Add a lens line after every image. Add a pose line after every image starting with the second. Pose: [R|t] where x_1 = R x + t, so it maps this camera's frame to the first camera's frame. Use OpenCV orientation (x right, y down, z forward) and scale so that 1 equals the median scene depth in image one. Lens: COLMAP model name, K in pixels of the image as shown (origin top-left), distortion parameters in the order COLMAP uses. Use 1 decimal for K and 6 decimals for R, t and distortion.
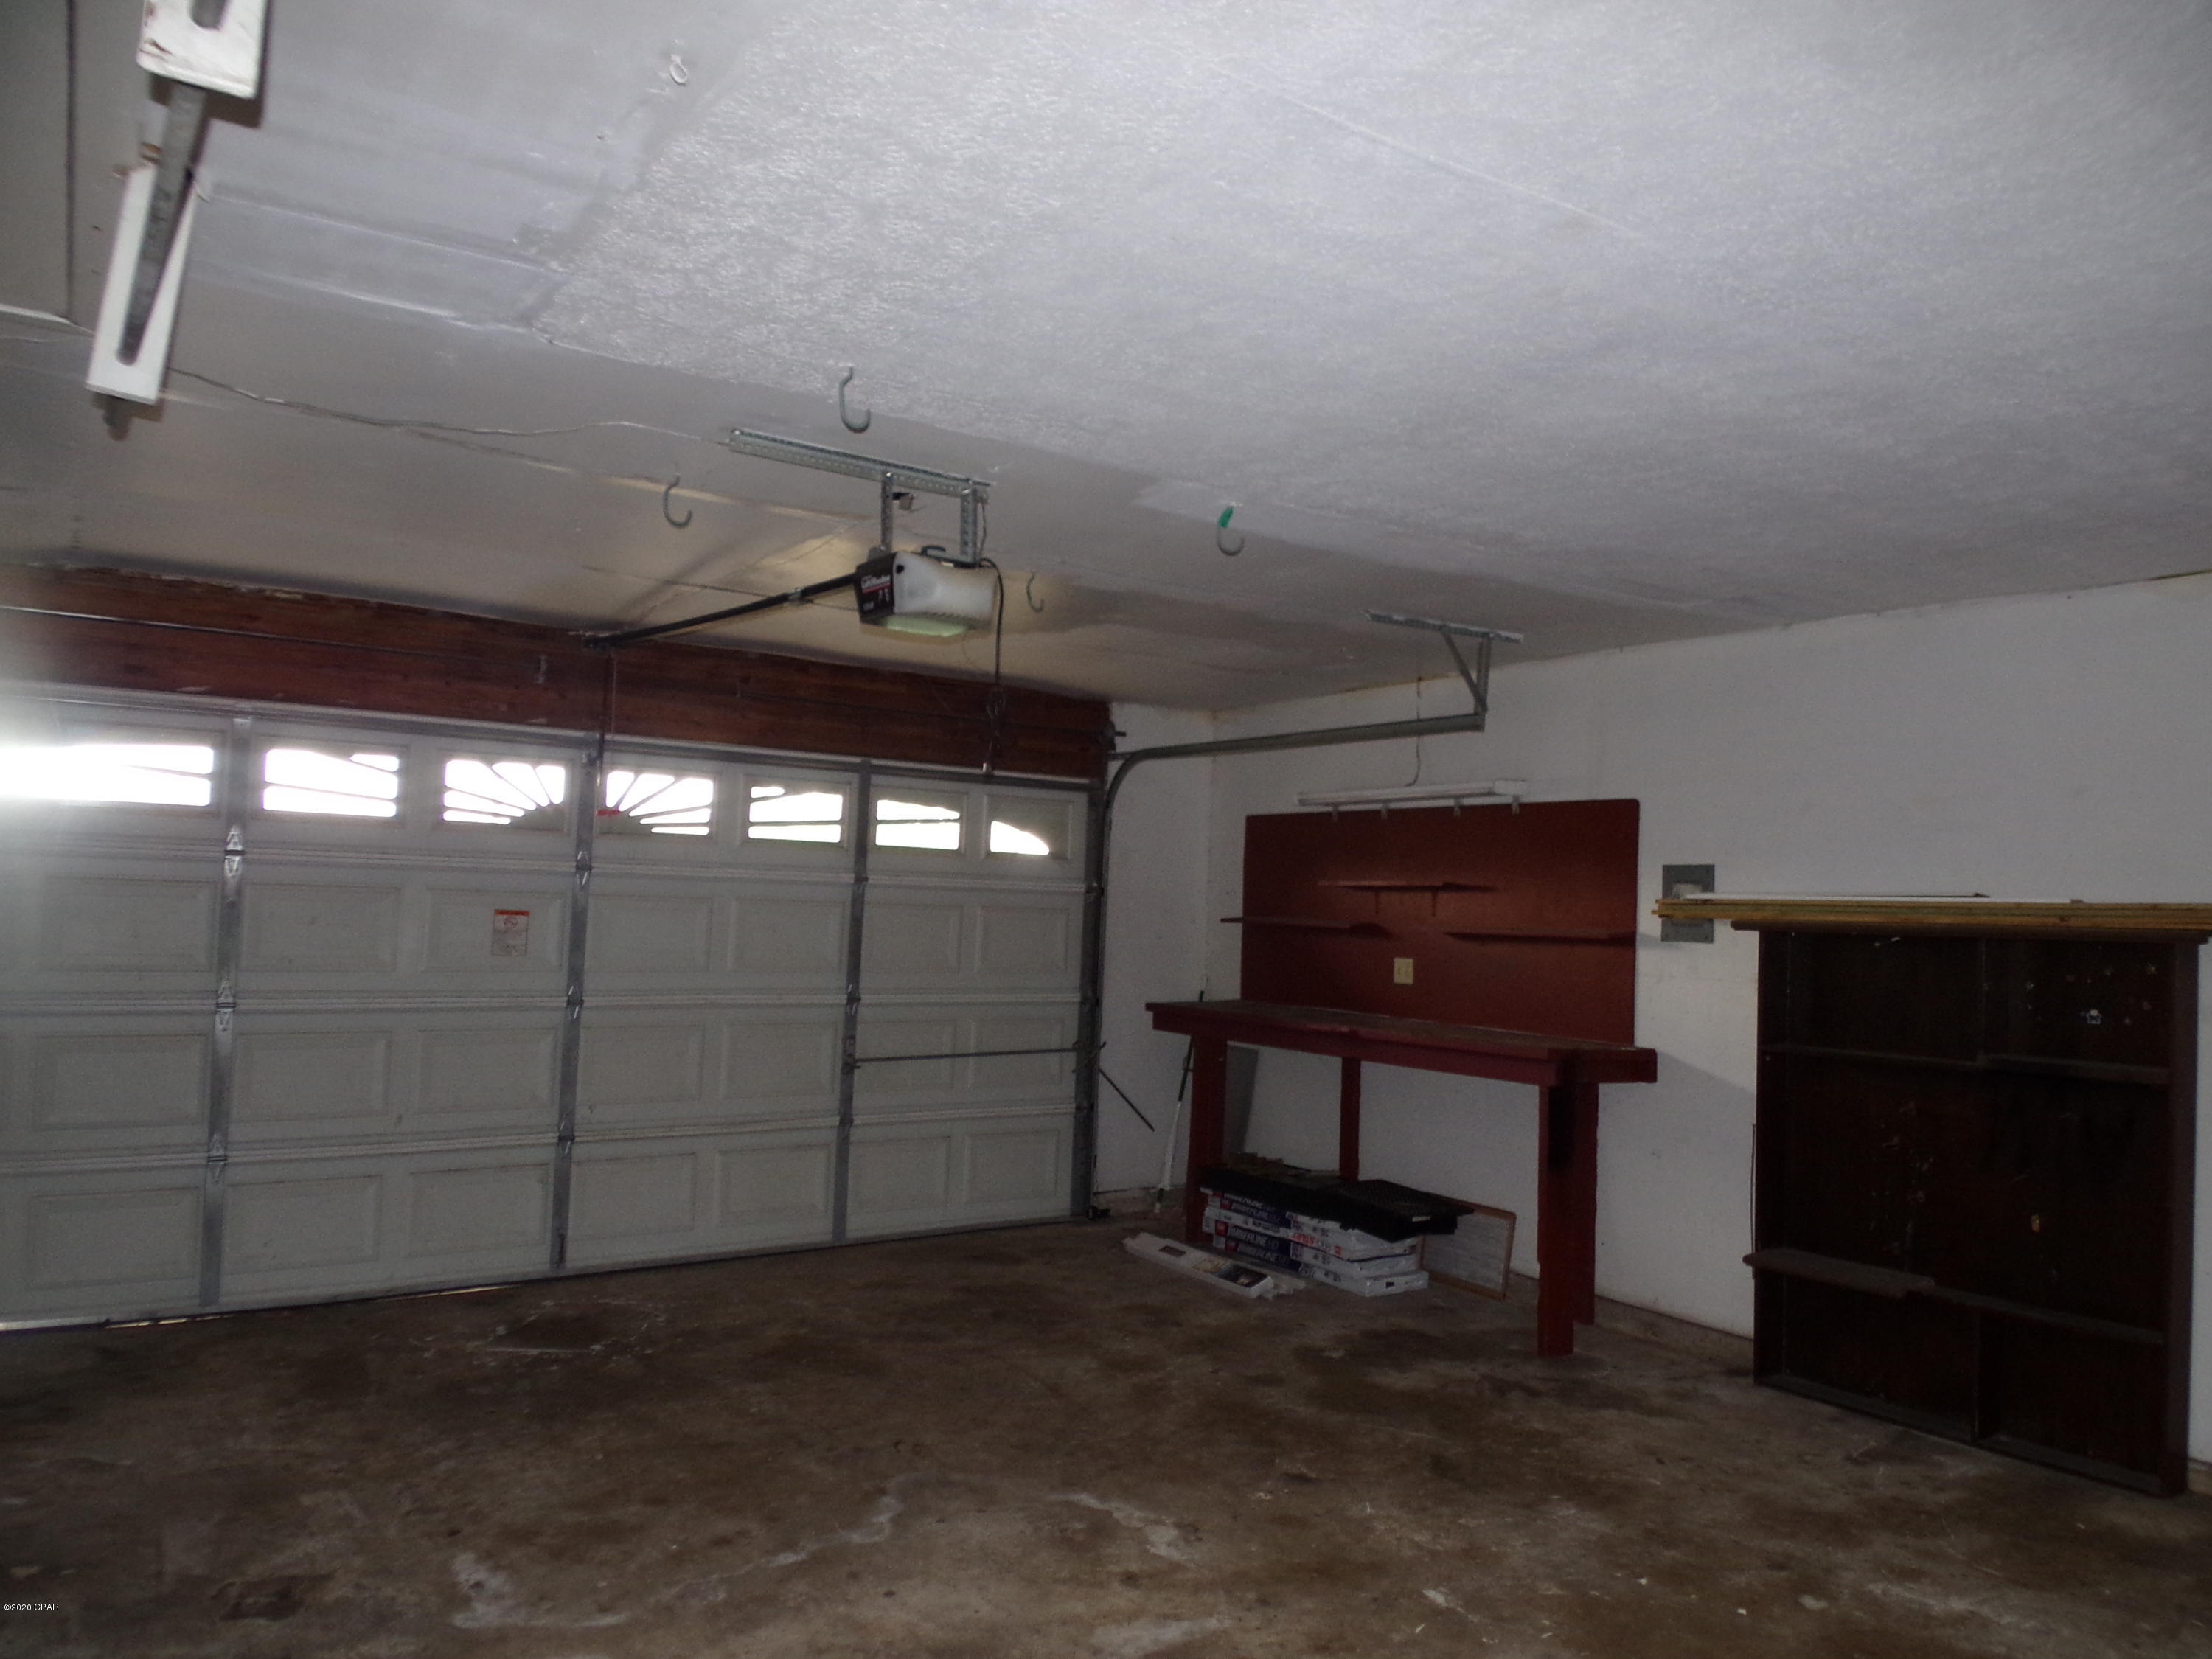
lens RADIAL K [[1573.9, 0, 1111.6], [0, 1573.9, 869.8], [0, 0, 1]] dist [0.113908, -0.167459]
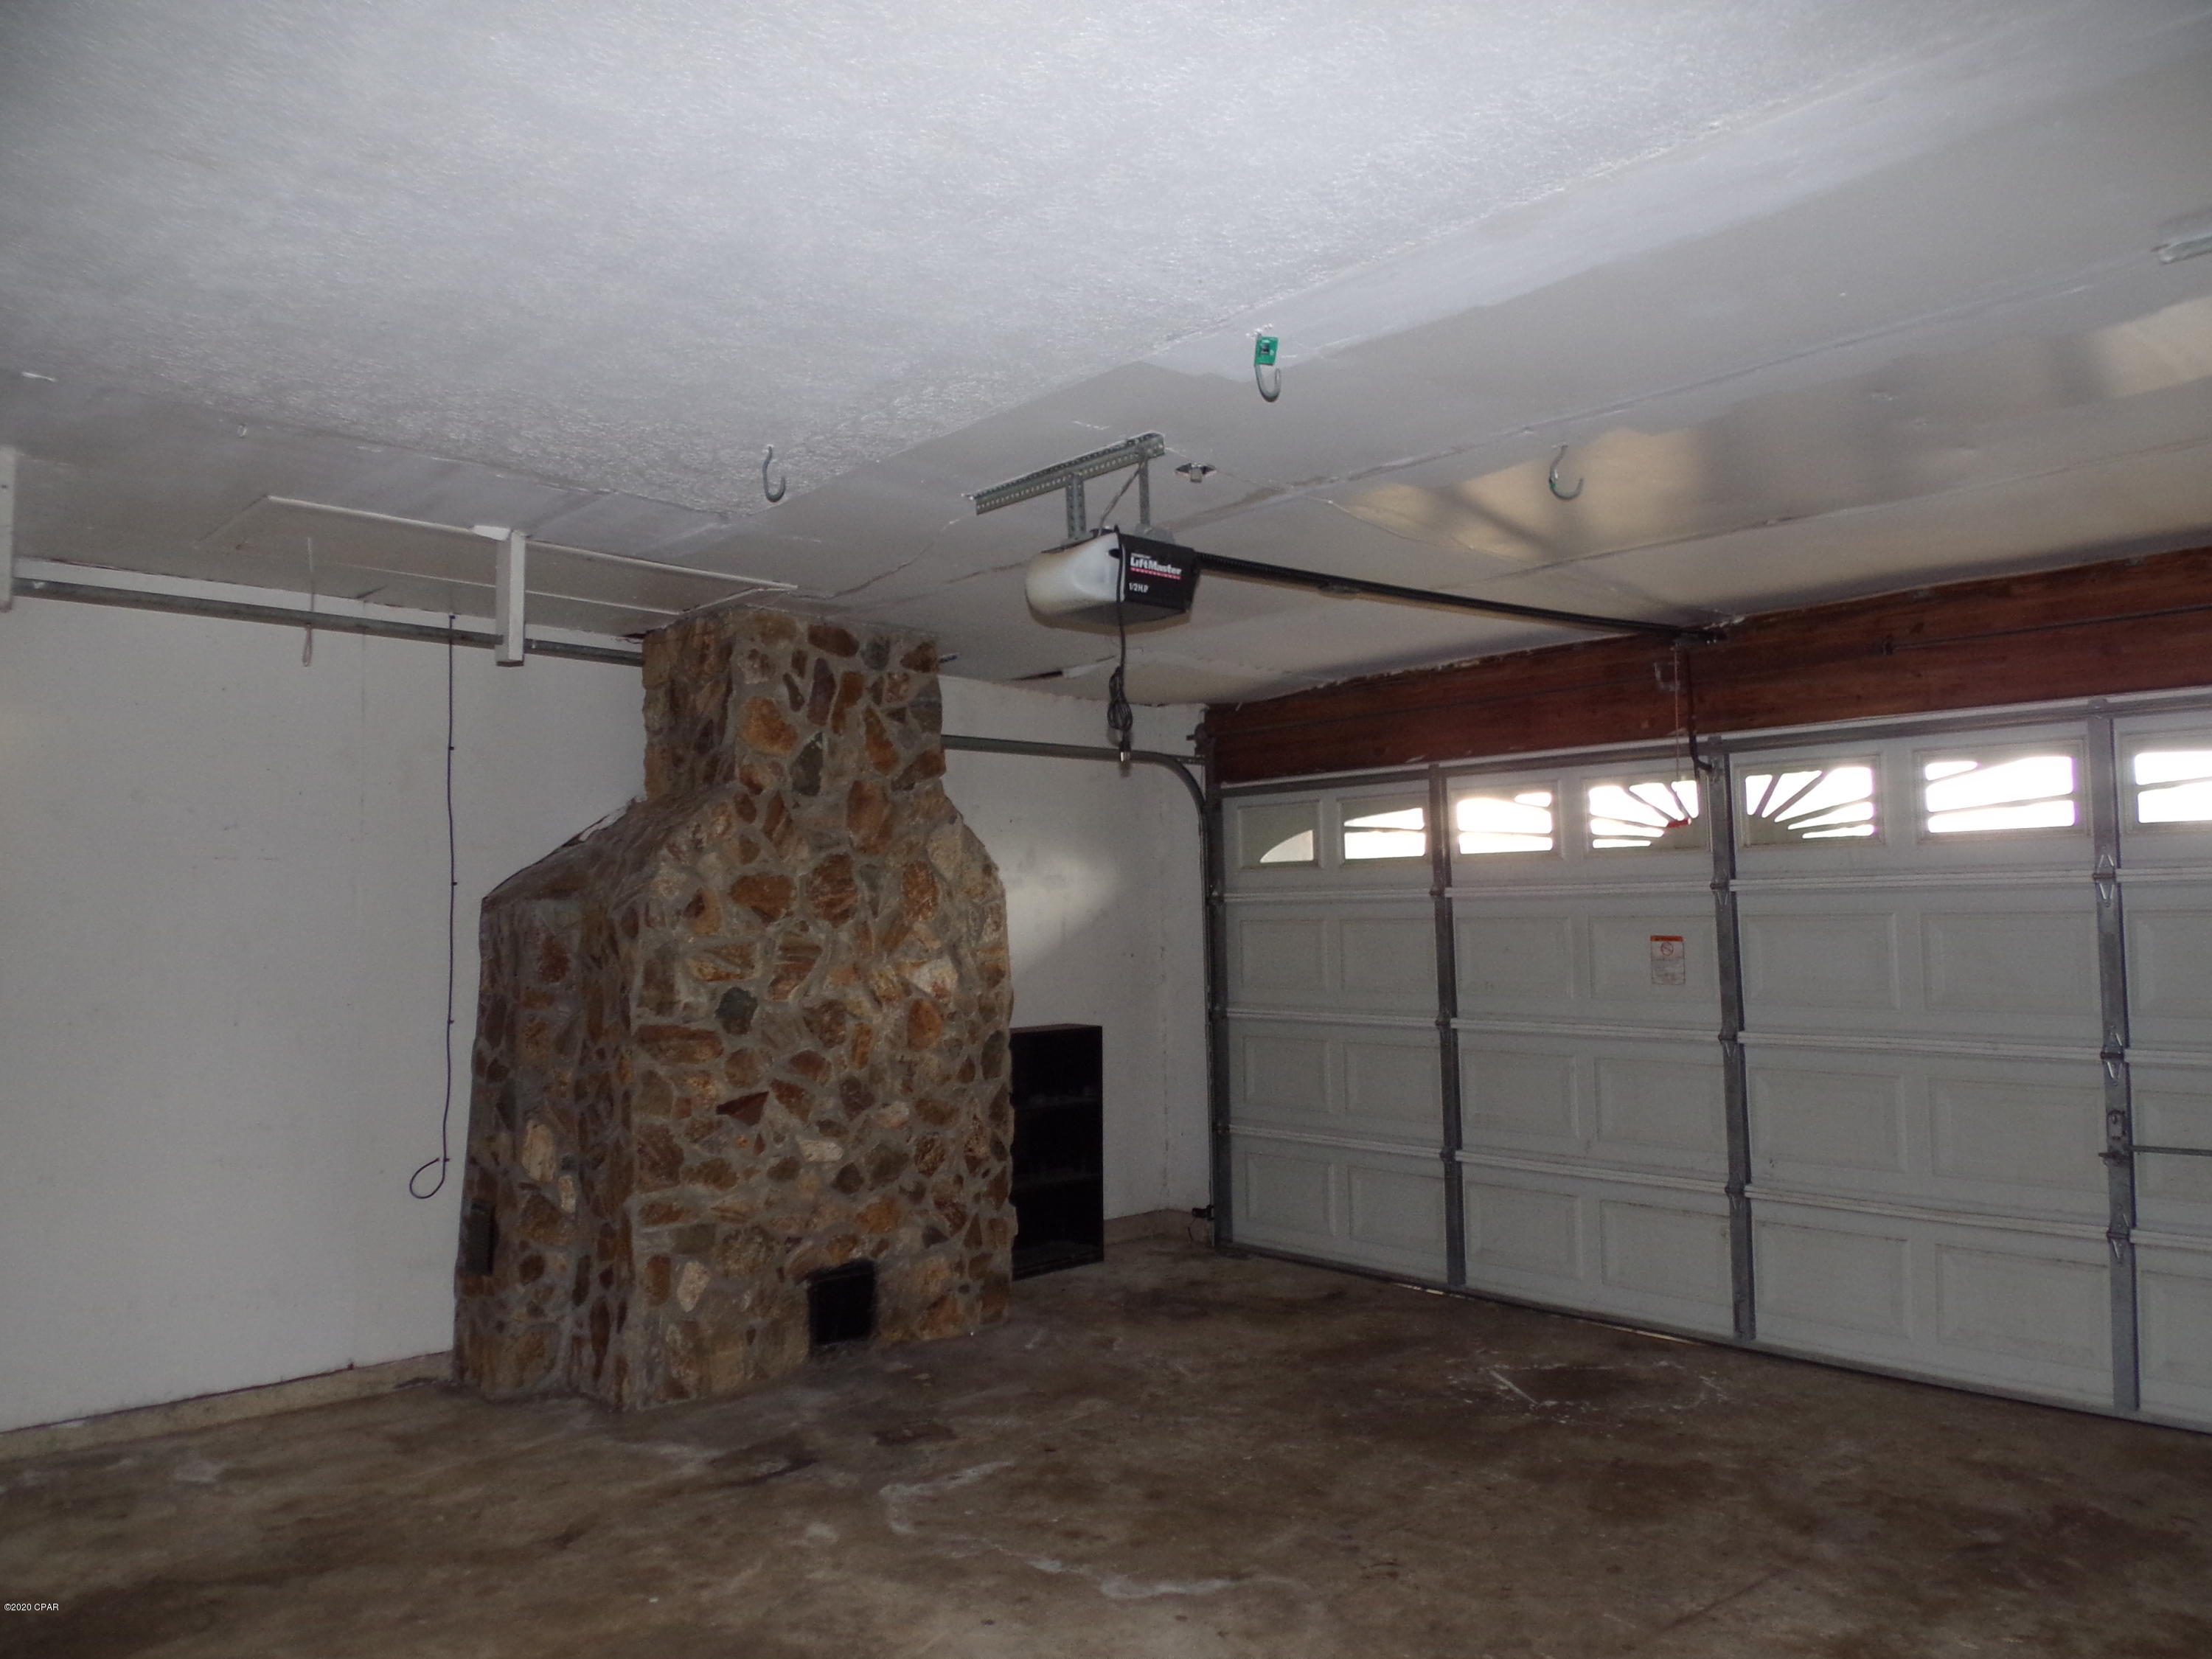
lens RADIAL K [[1540.2, 0, 1110.8], [0, 1540.2, 883.7], [0, 0, 1]] dist [0.120791, -0.150310]
pose [[0.172902, -0.062455, -0.982957, 0.691775], [0.040214, 0.997603, -0.056312, 0.048082], [0.984118, -0.029792, 0.174999, 0.751040]]
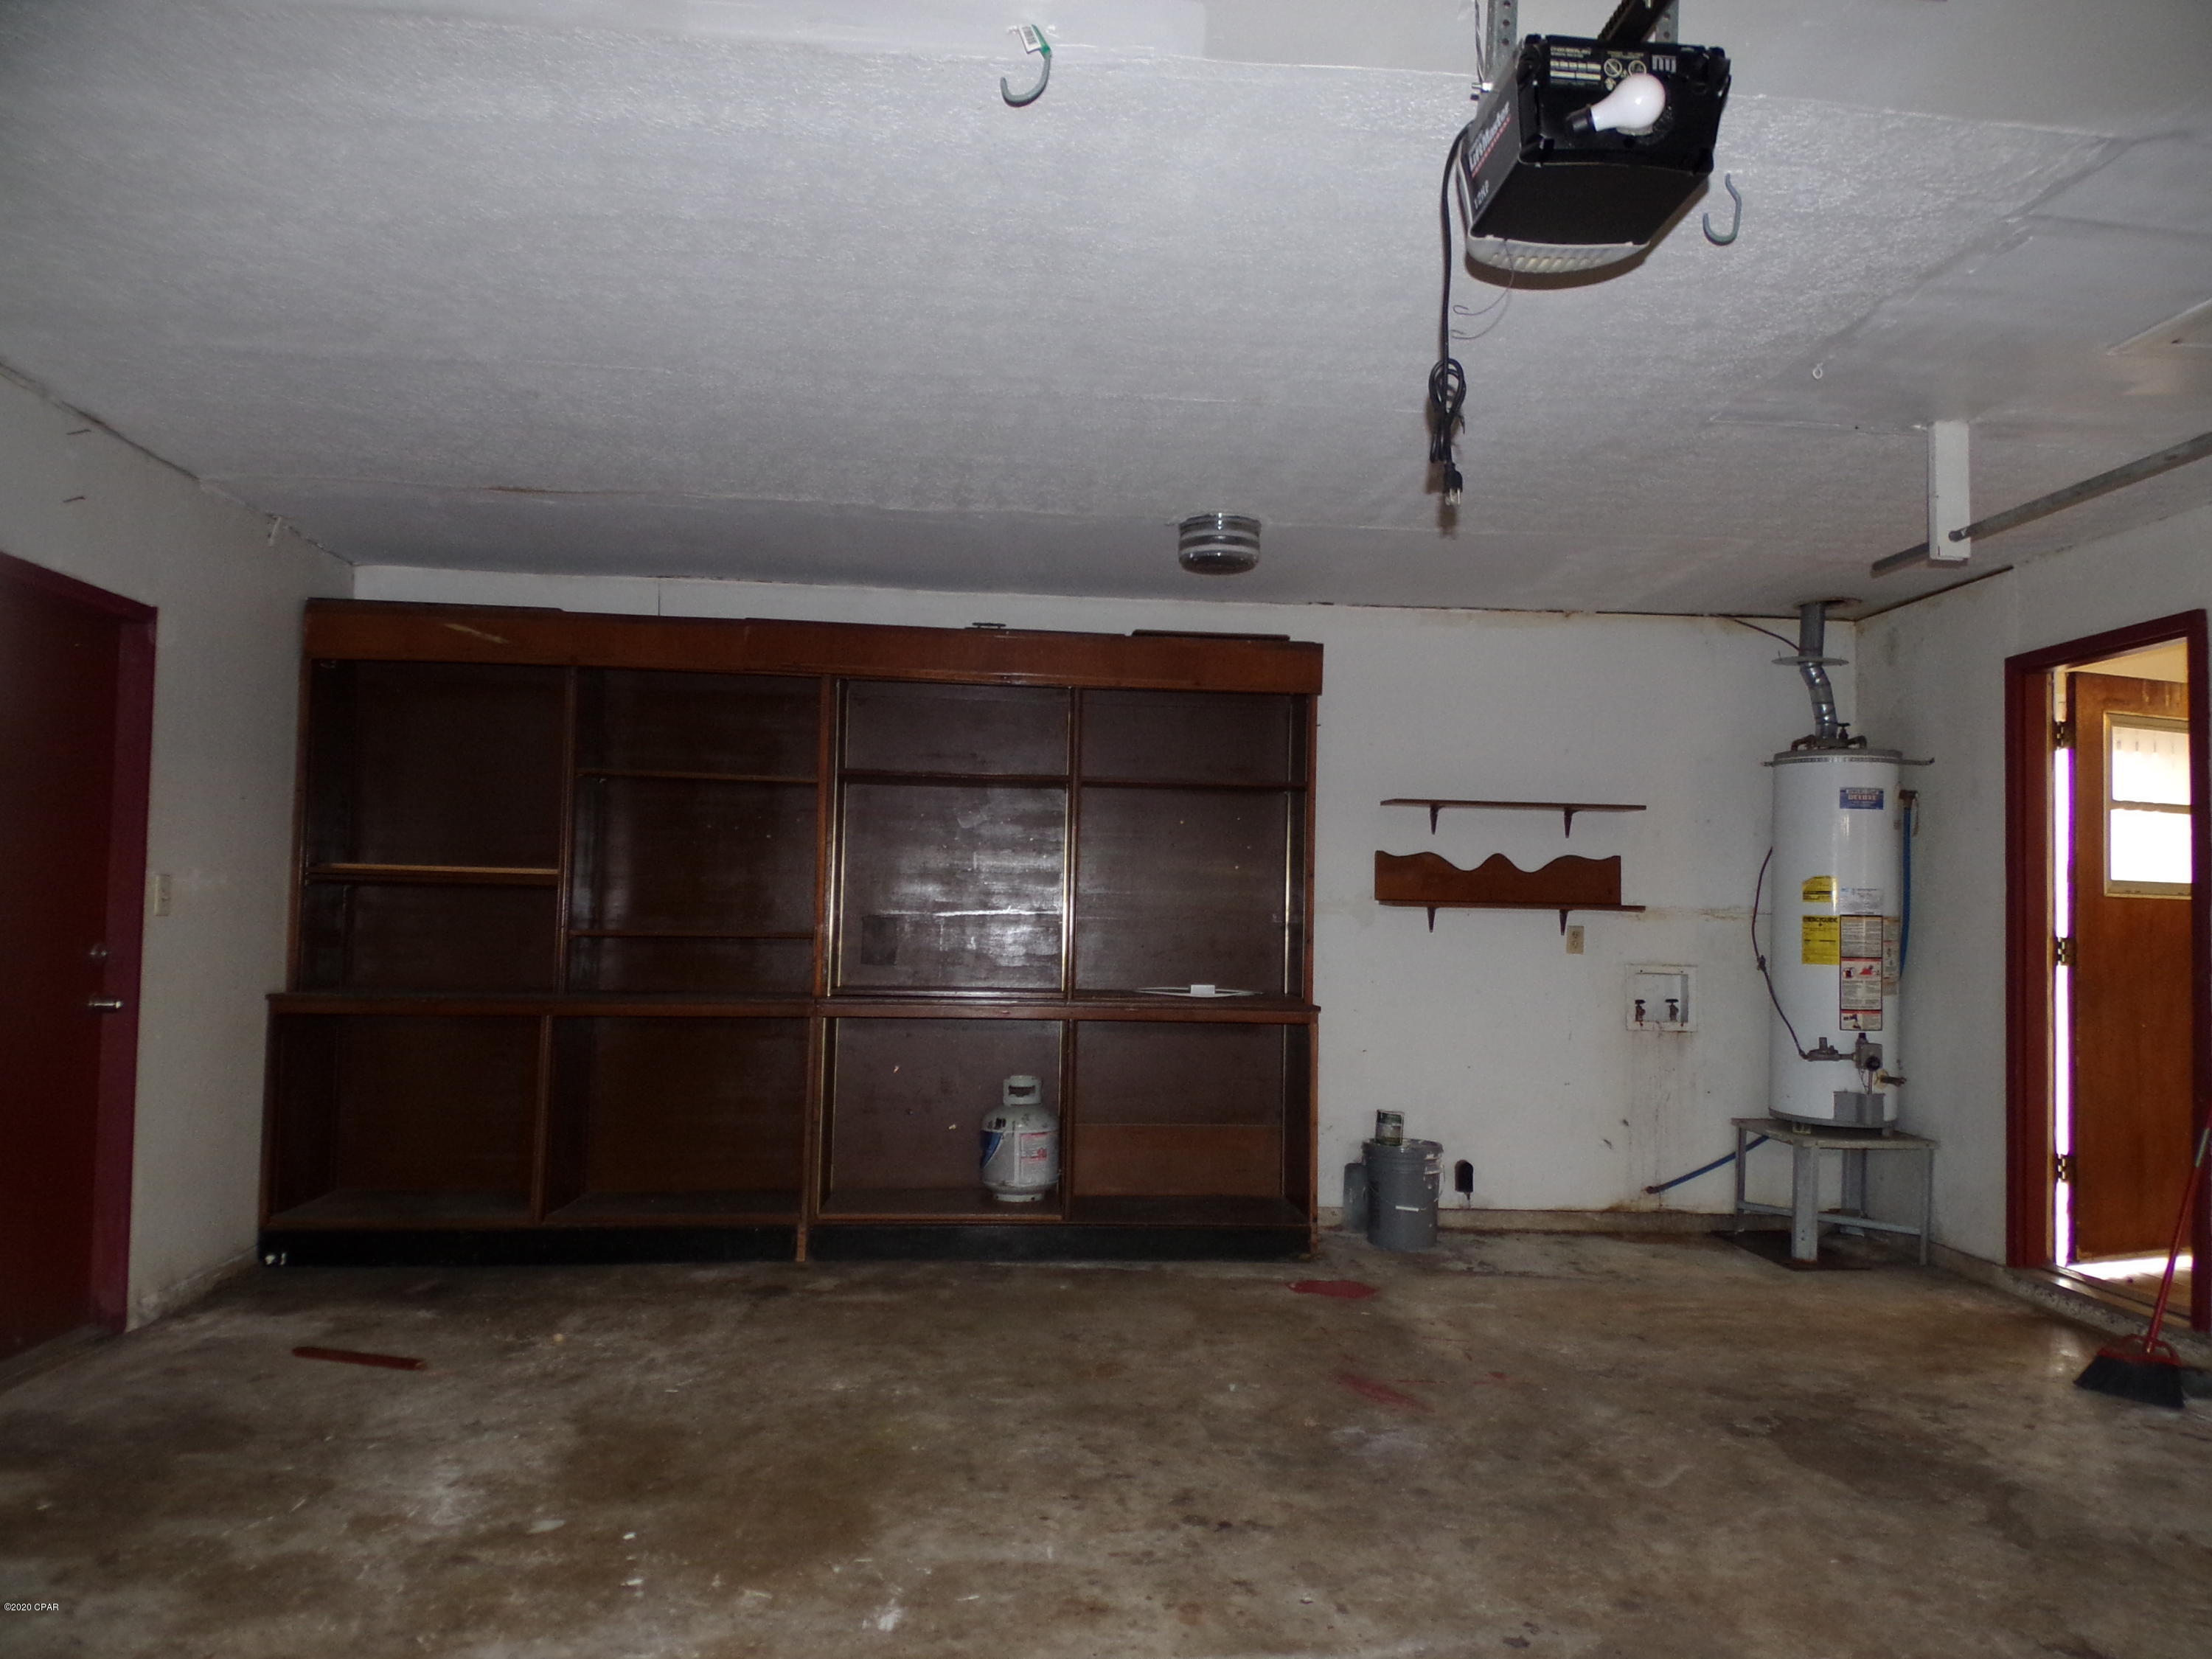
lens RADIAL K [[1573.9, 0, 1111.6], [0, 1573.9, 869.8], [0, 0, 1]] dist [0.113908, -0.167459]
pose [[-0.871142, -0.039220, 0.489463, -0.227002], [-0.062162, 0.997594, -0.030699, 0.078439], [-0.487081, -0.057170, -0.871484, 1.380012]]
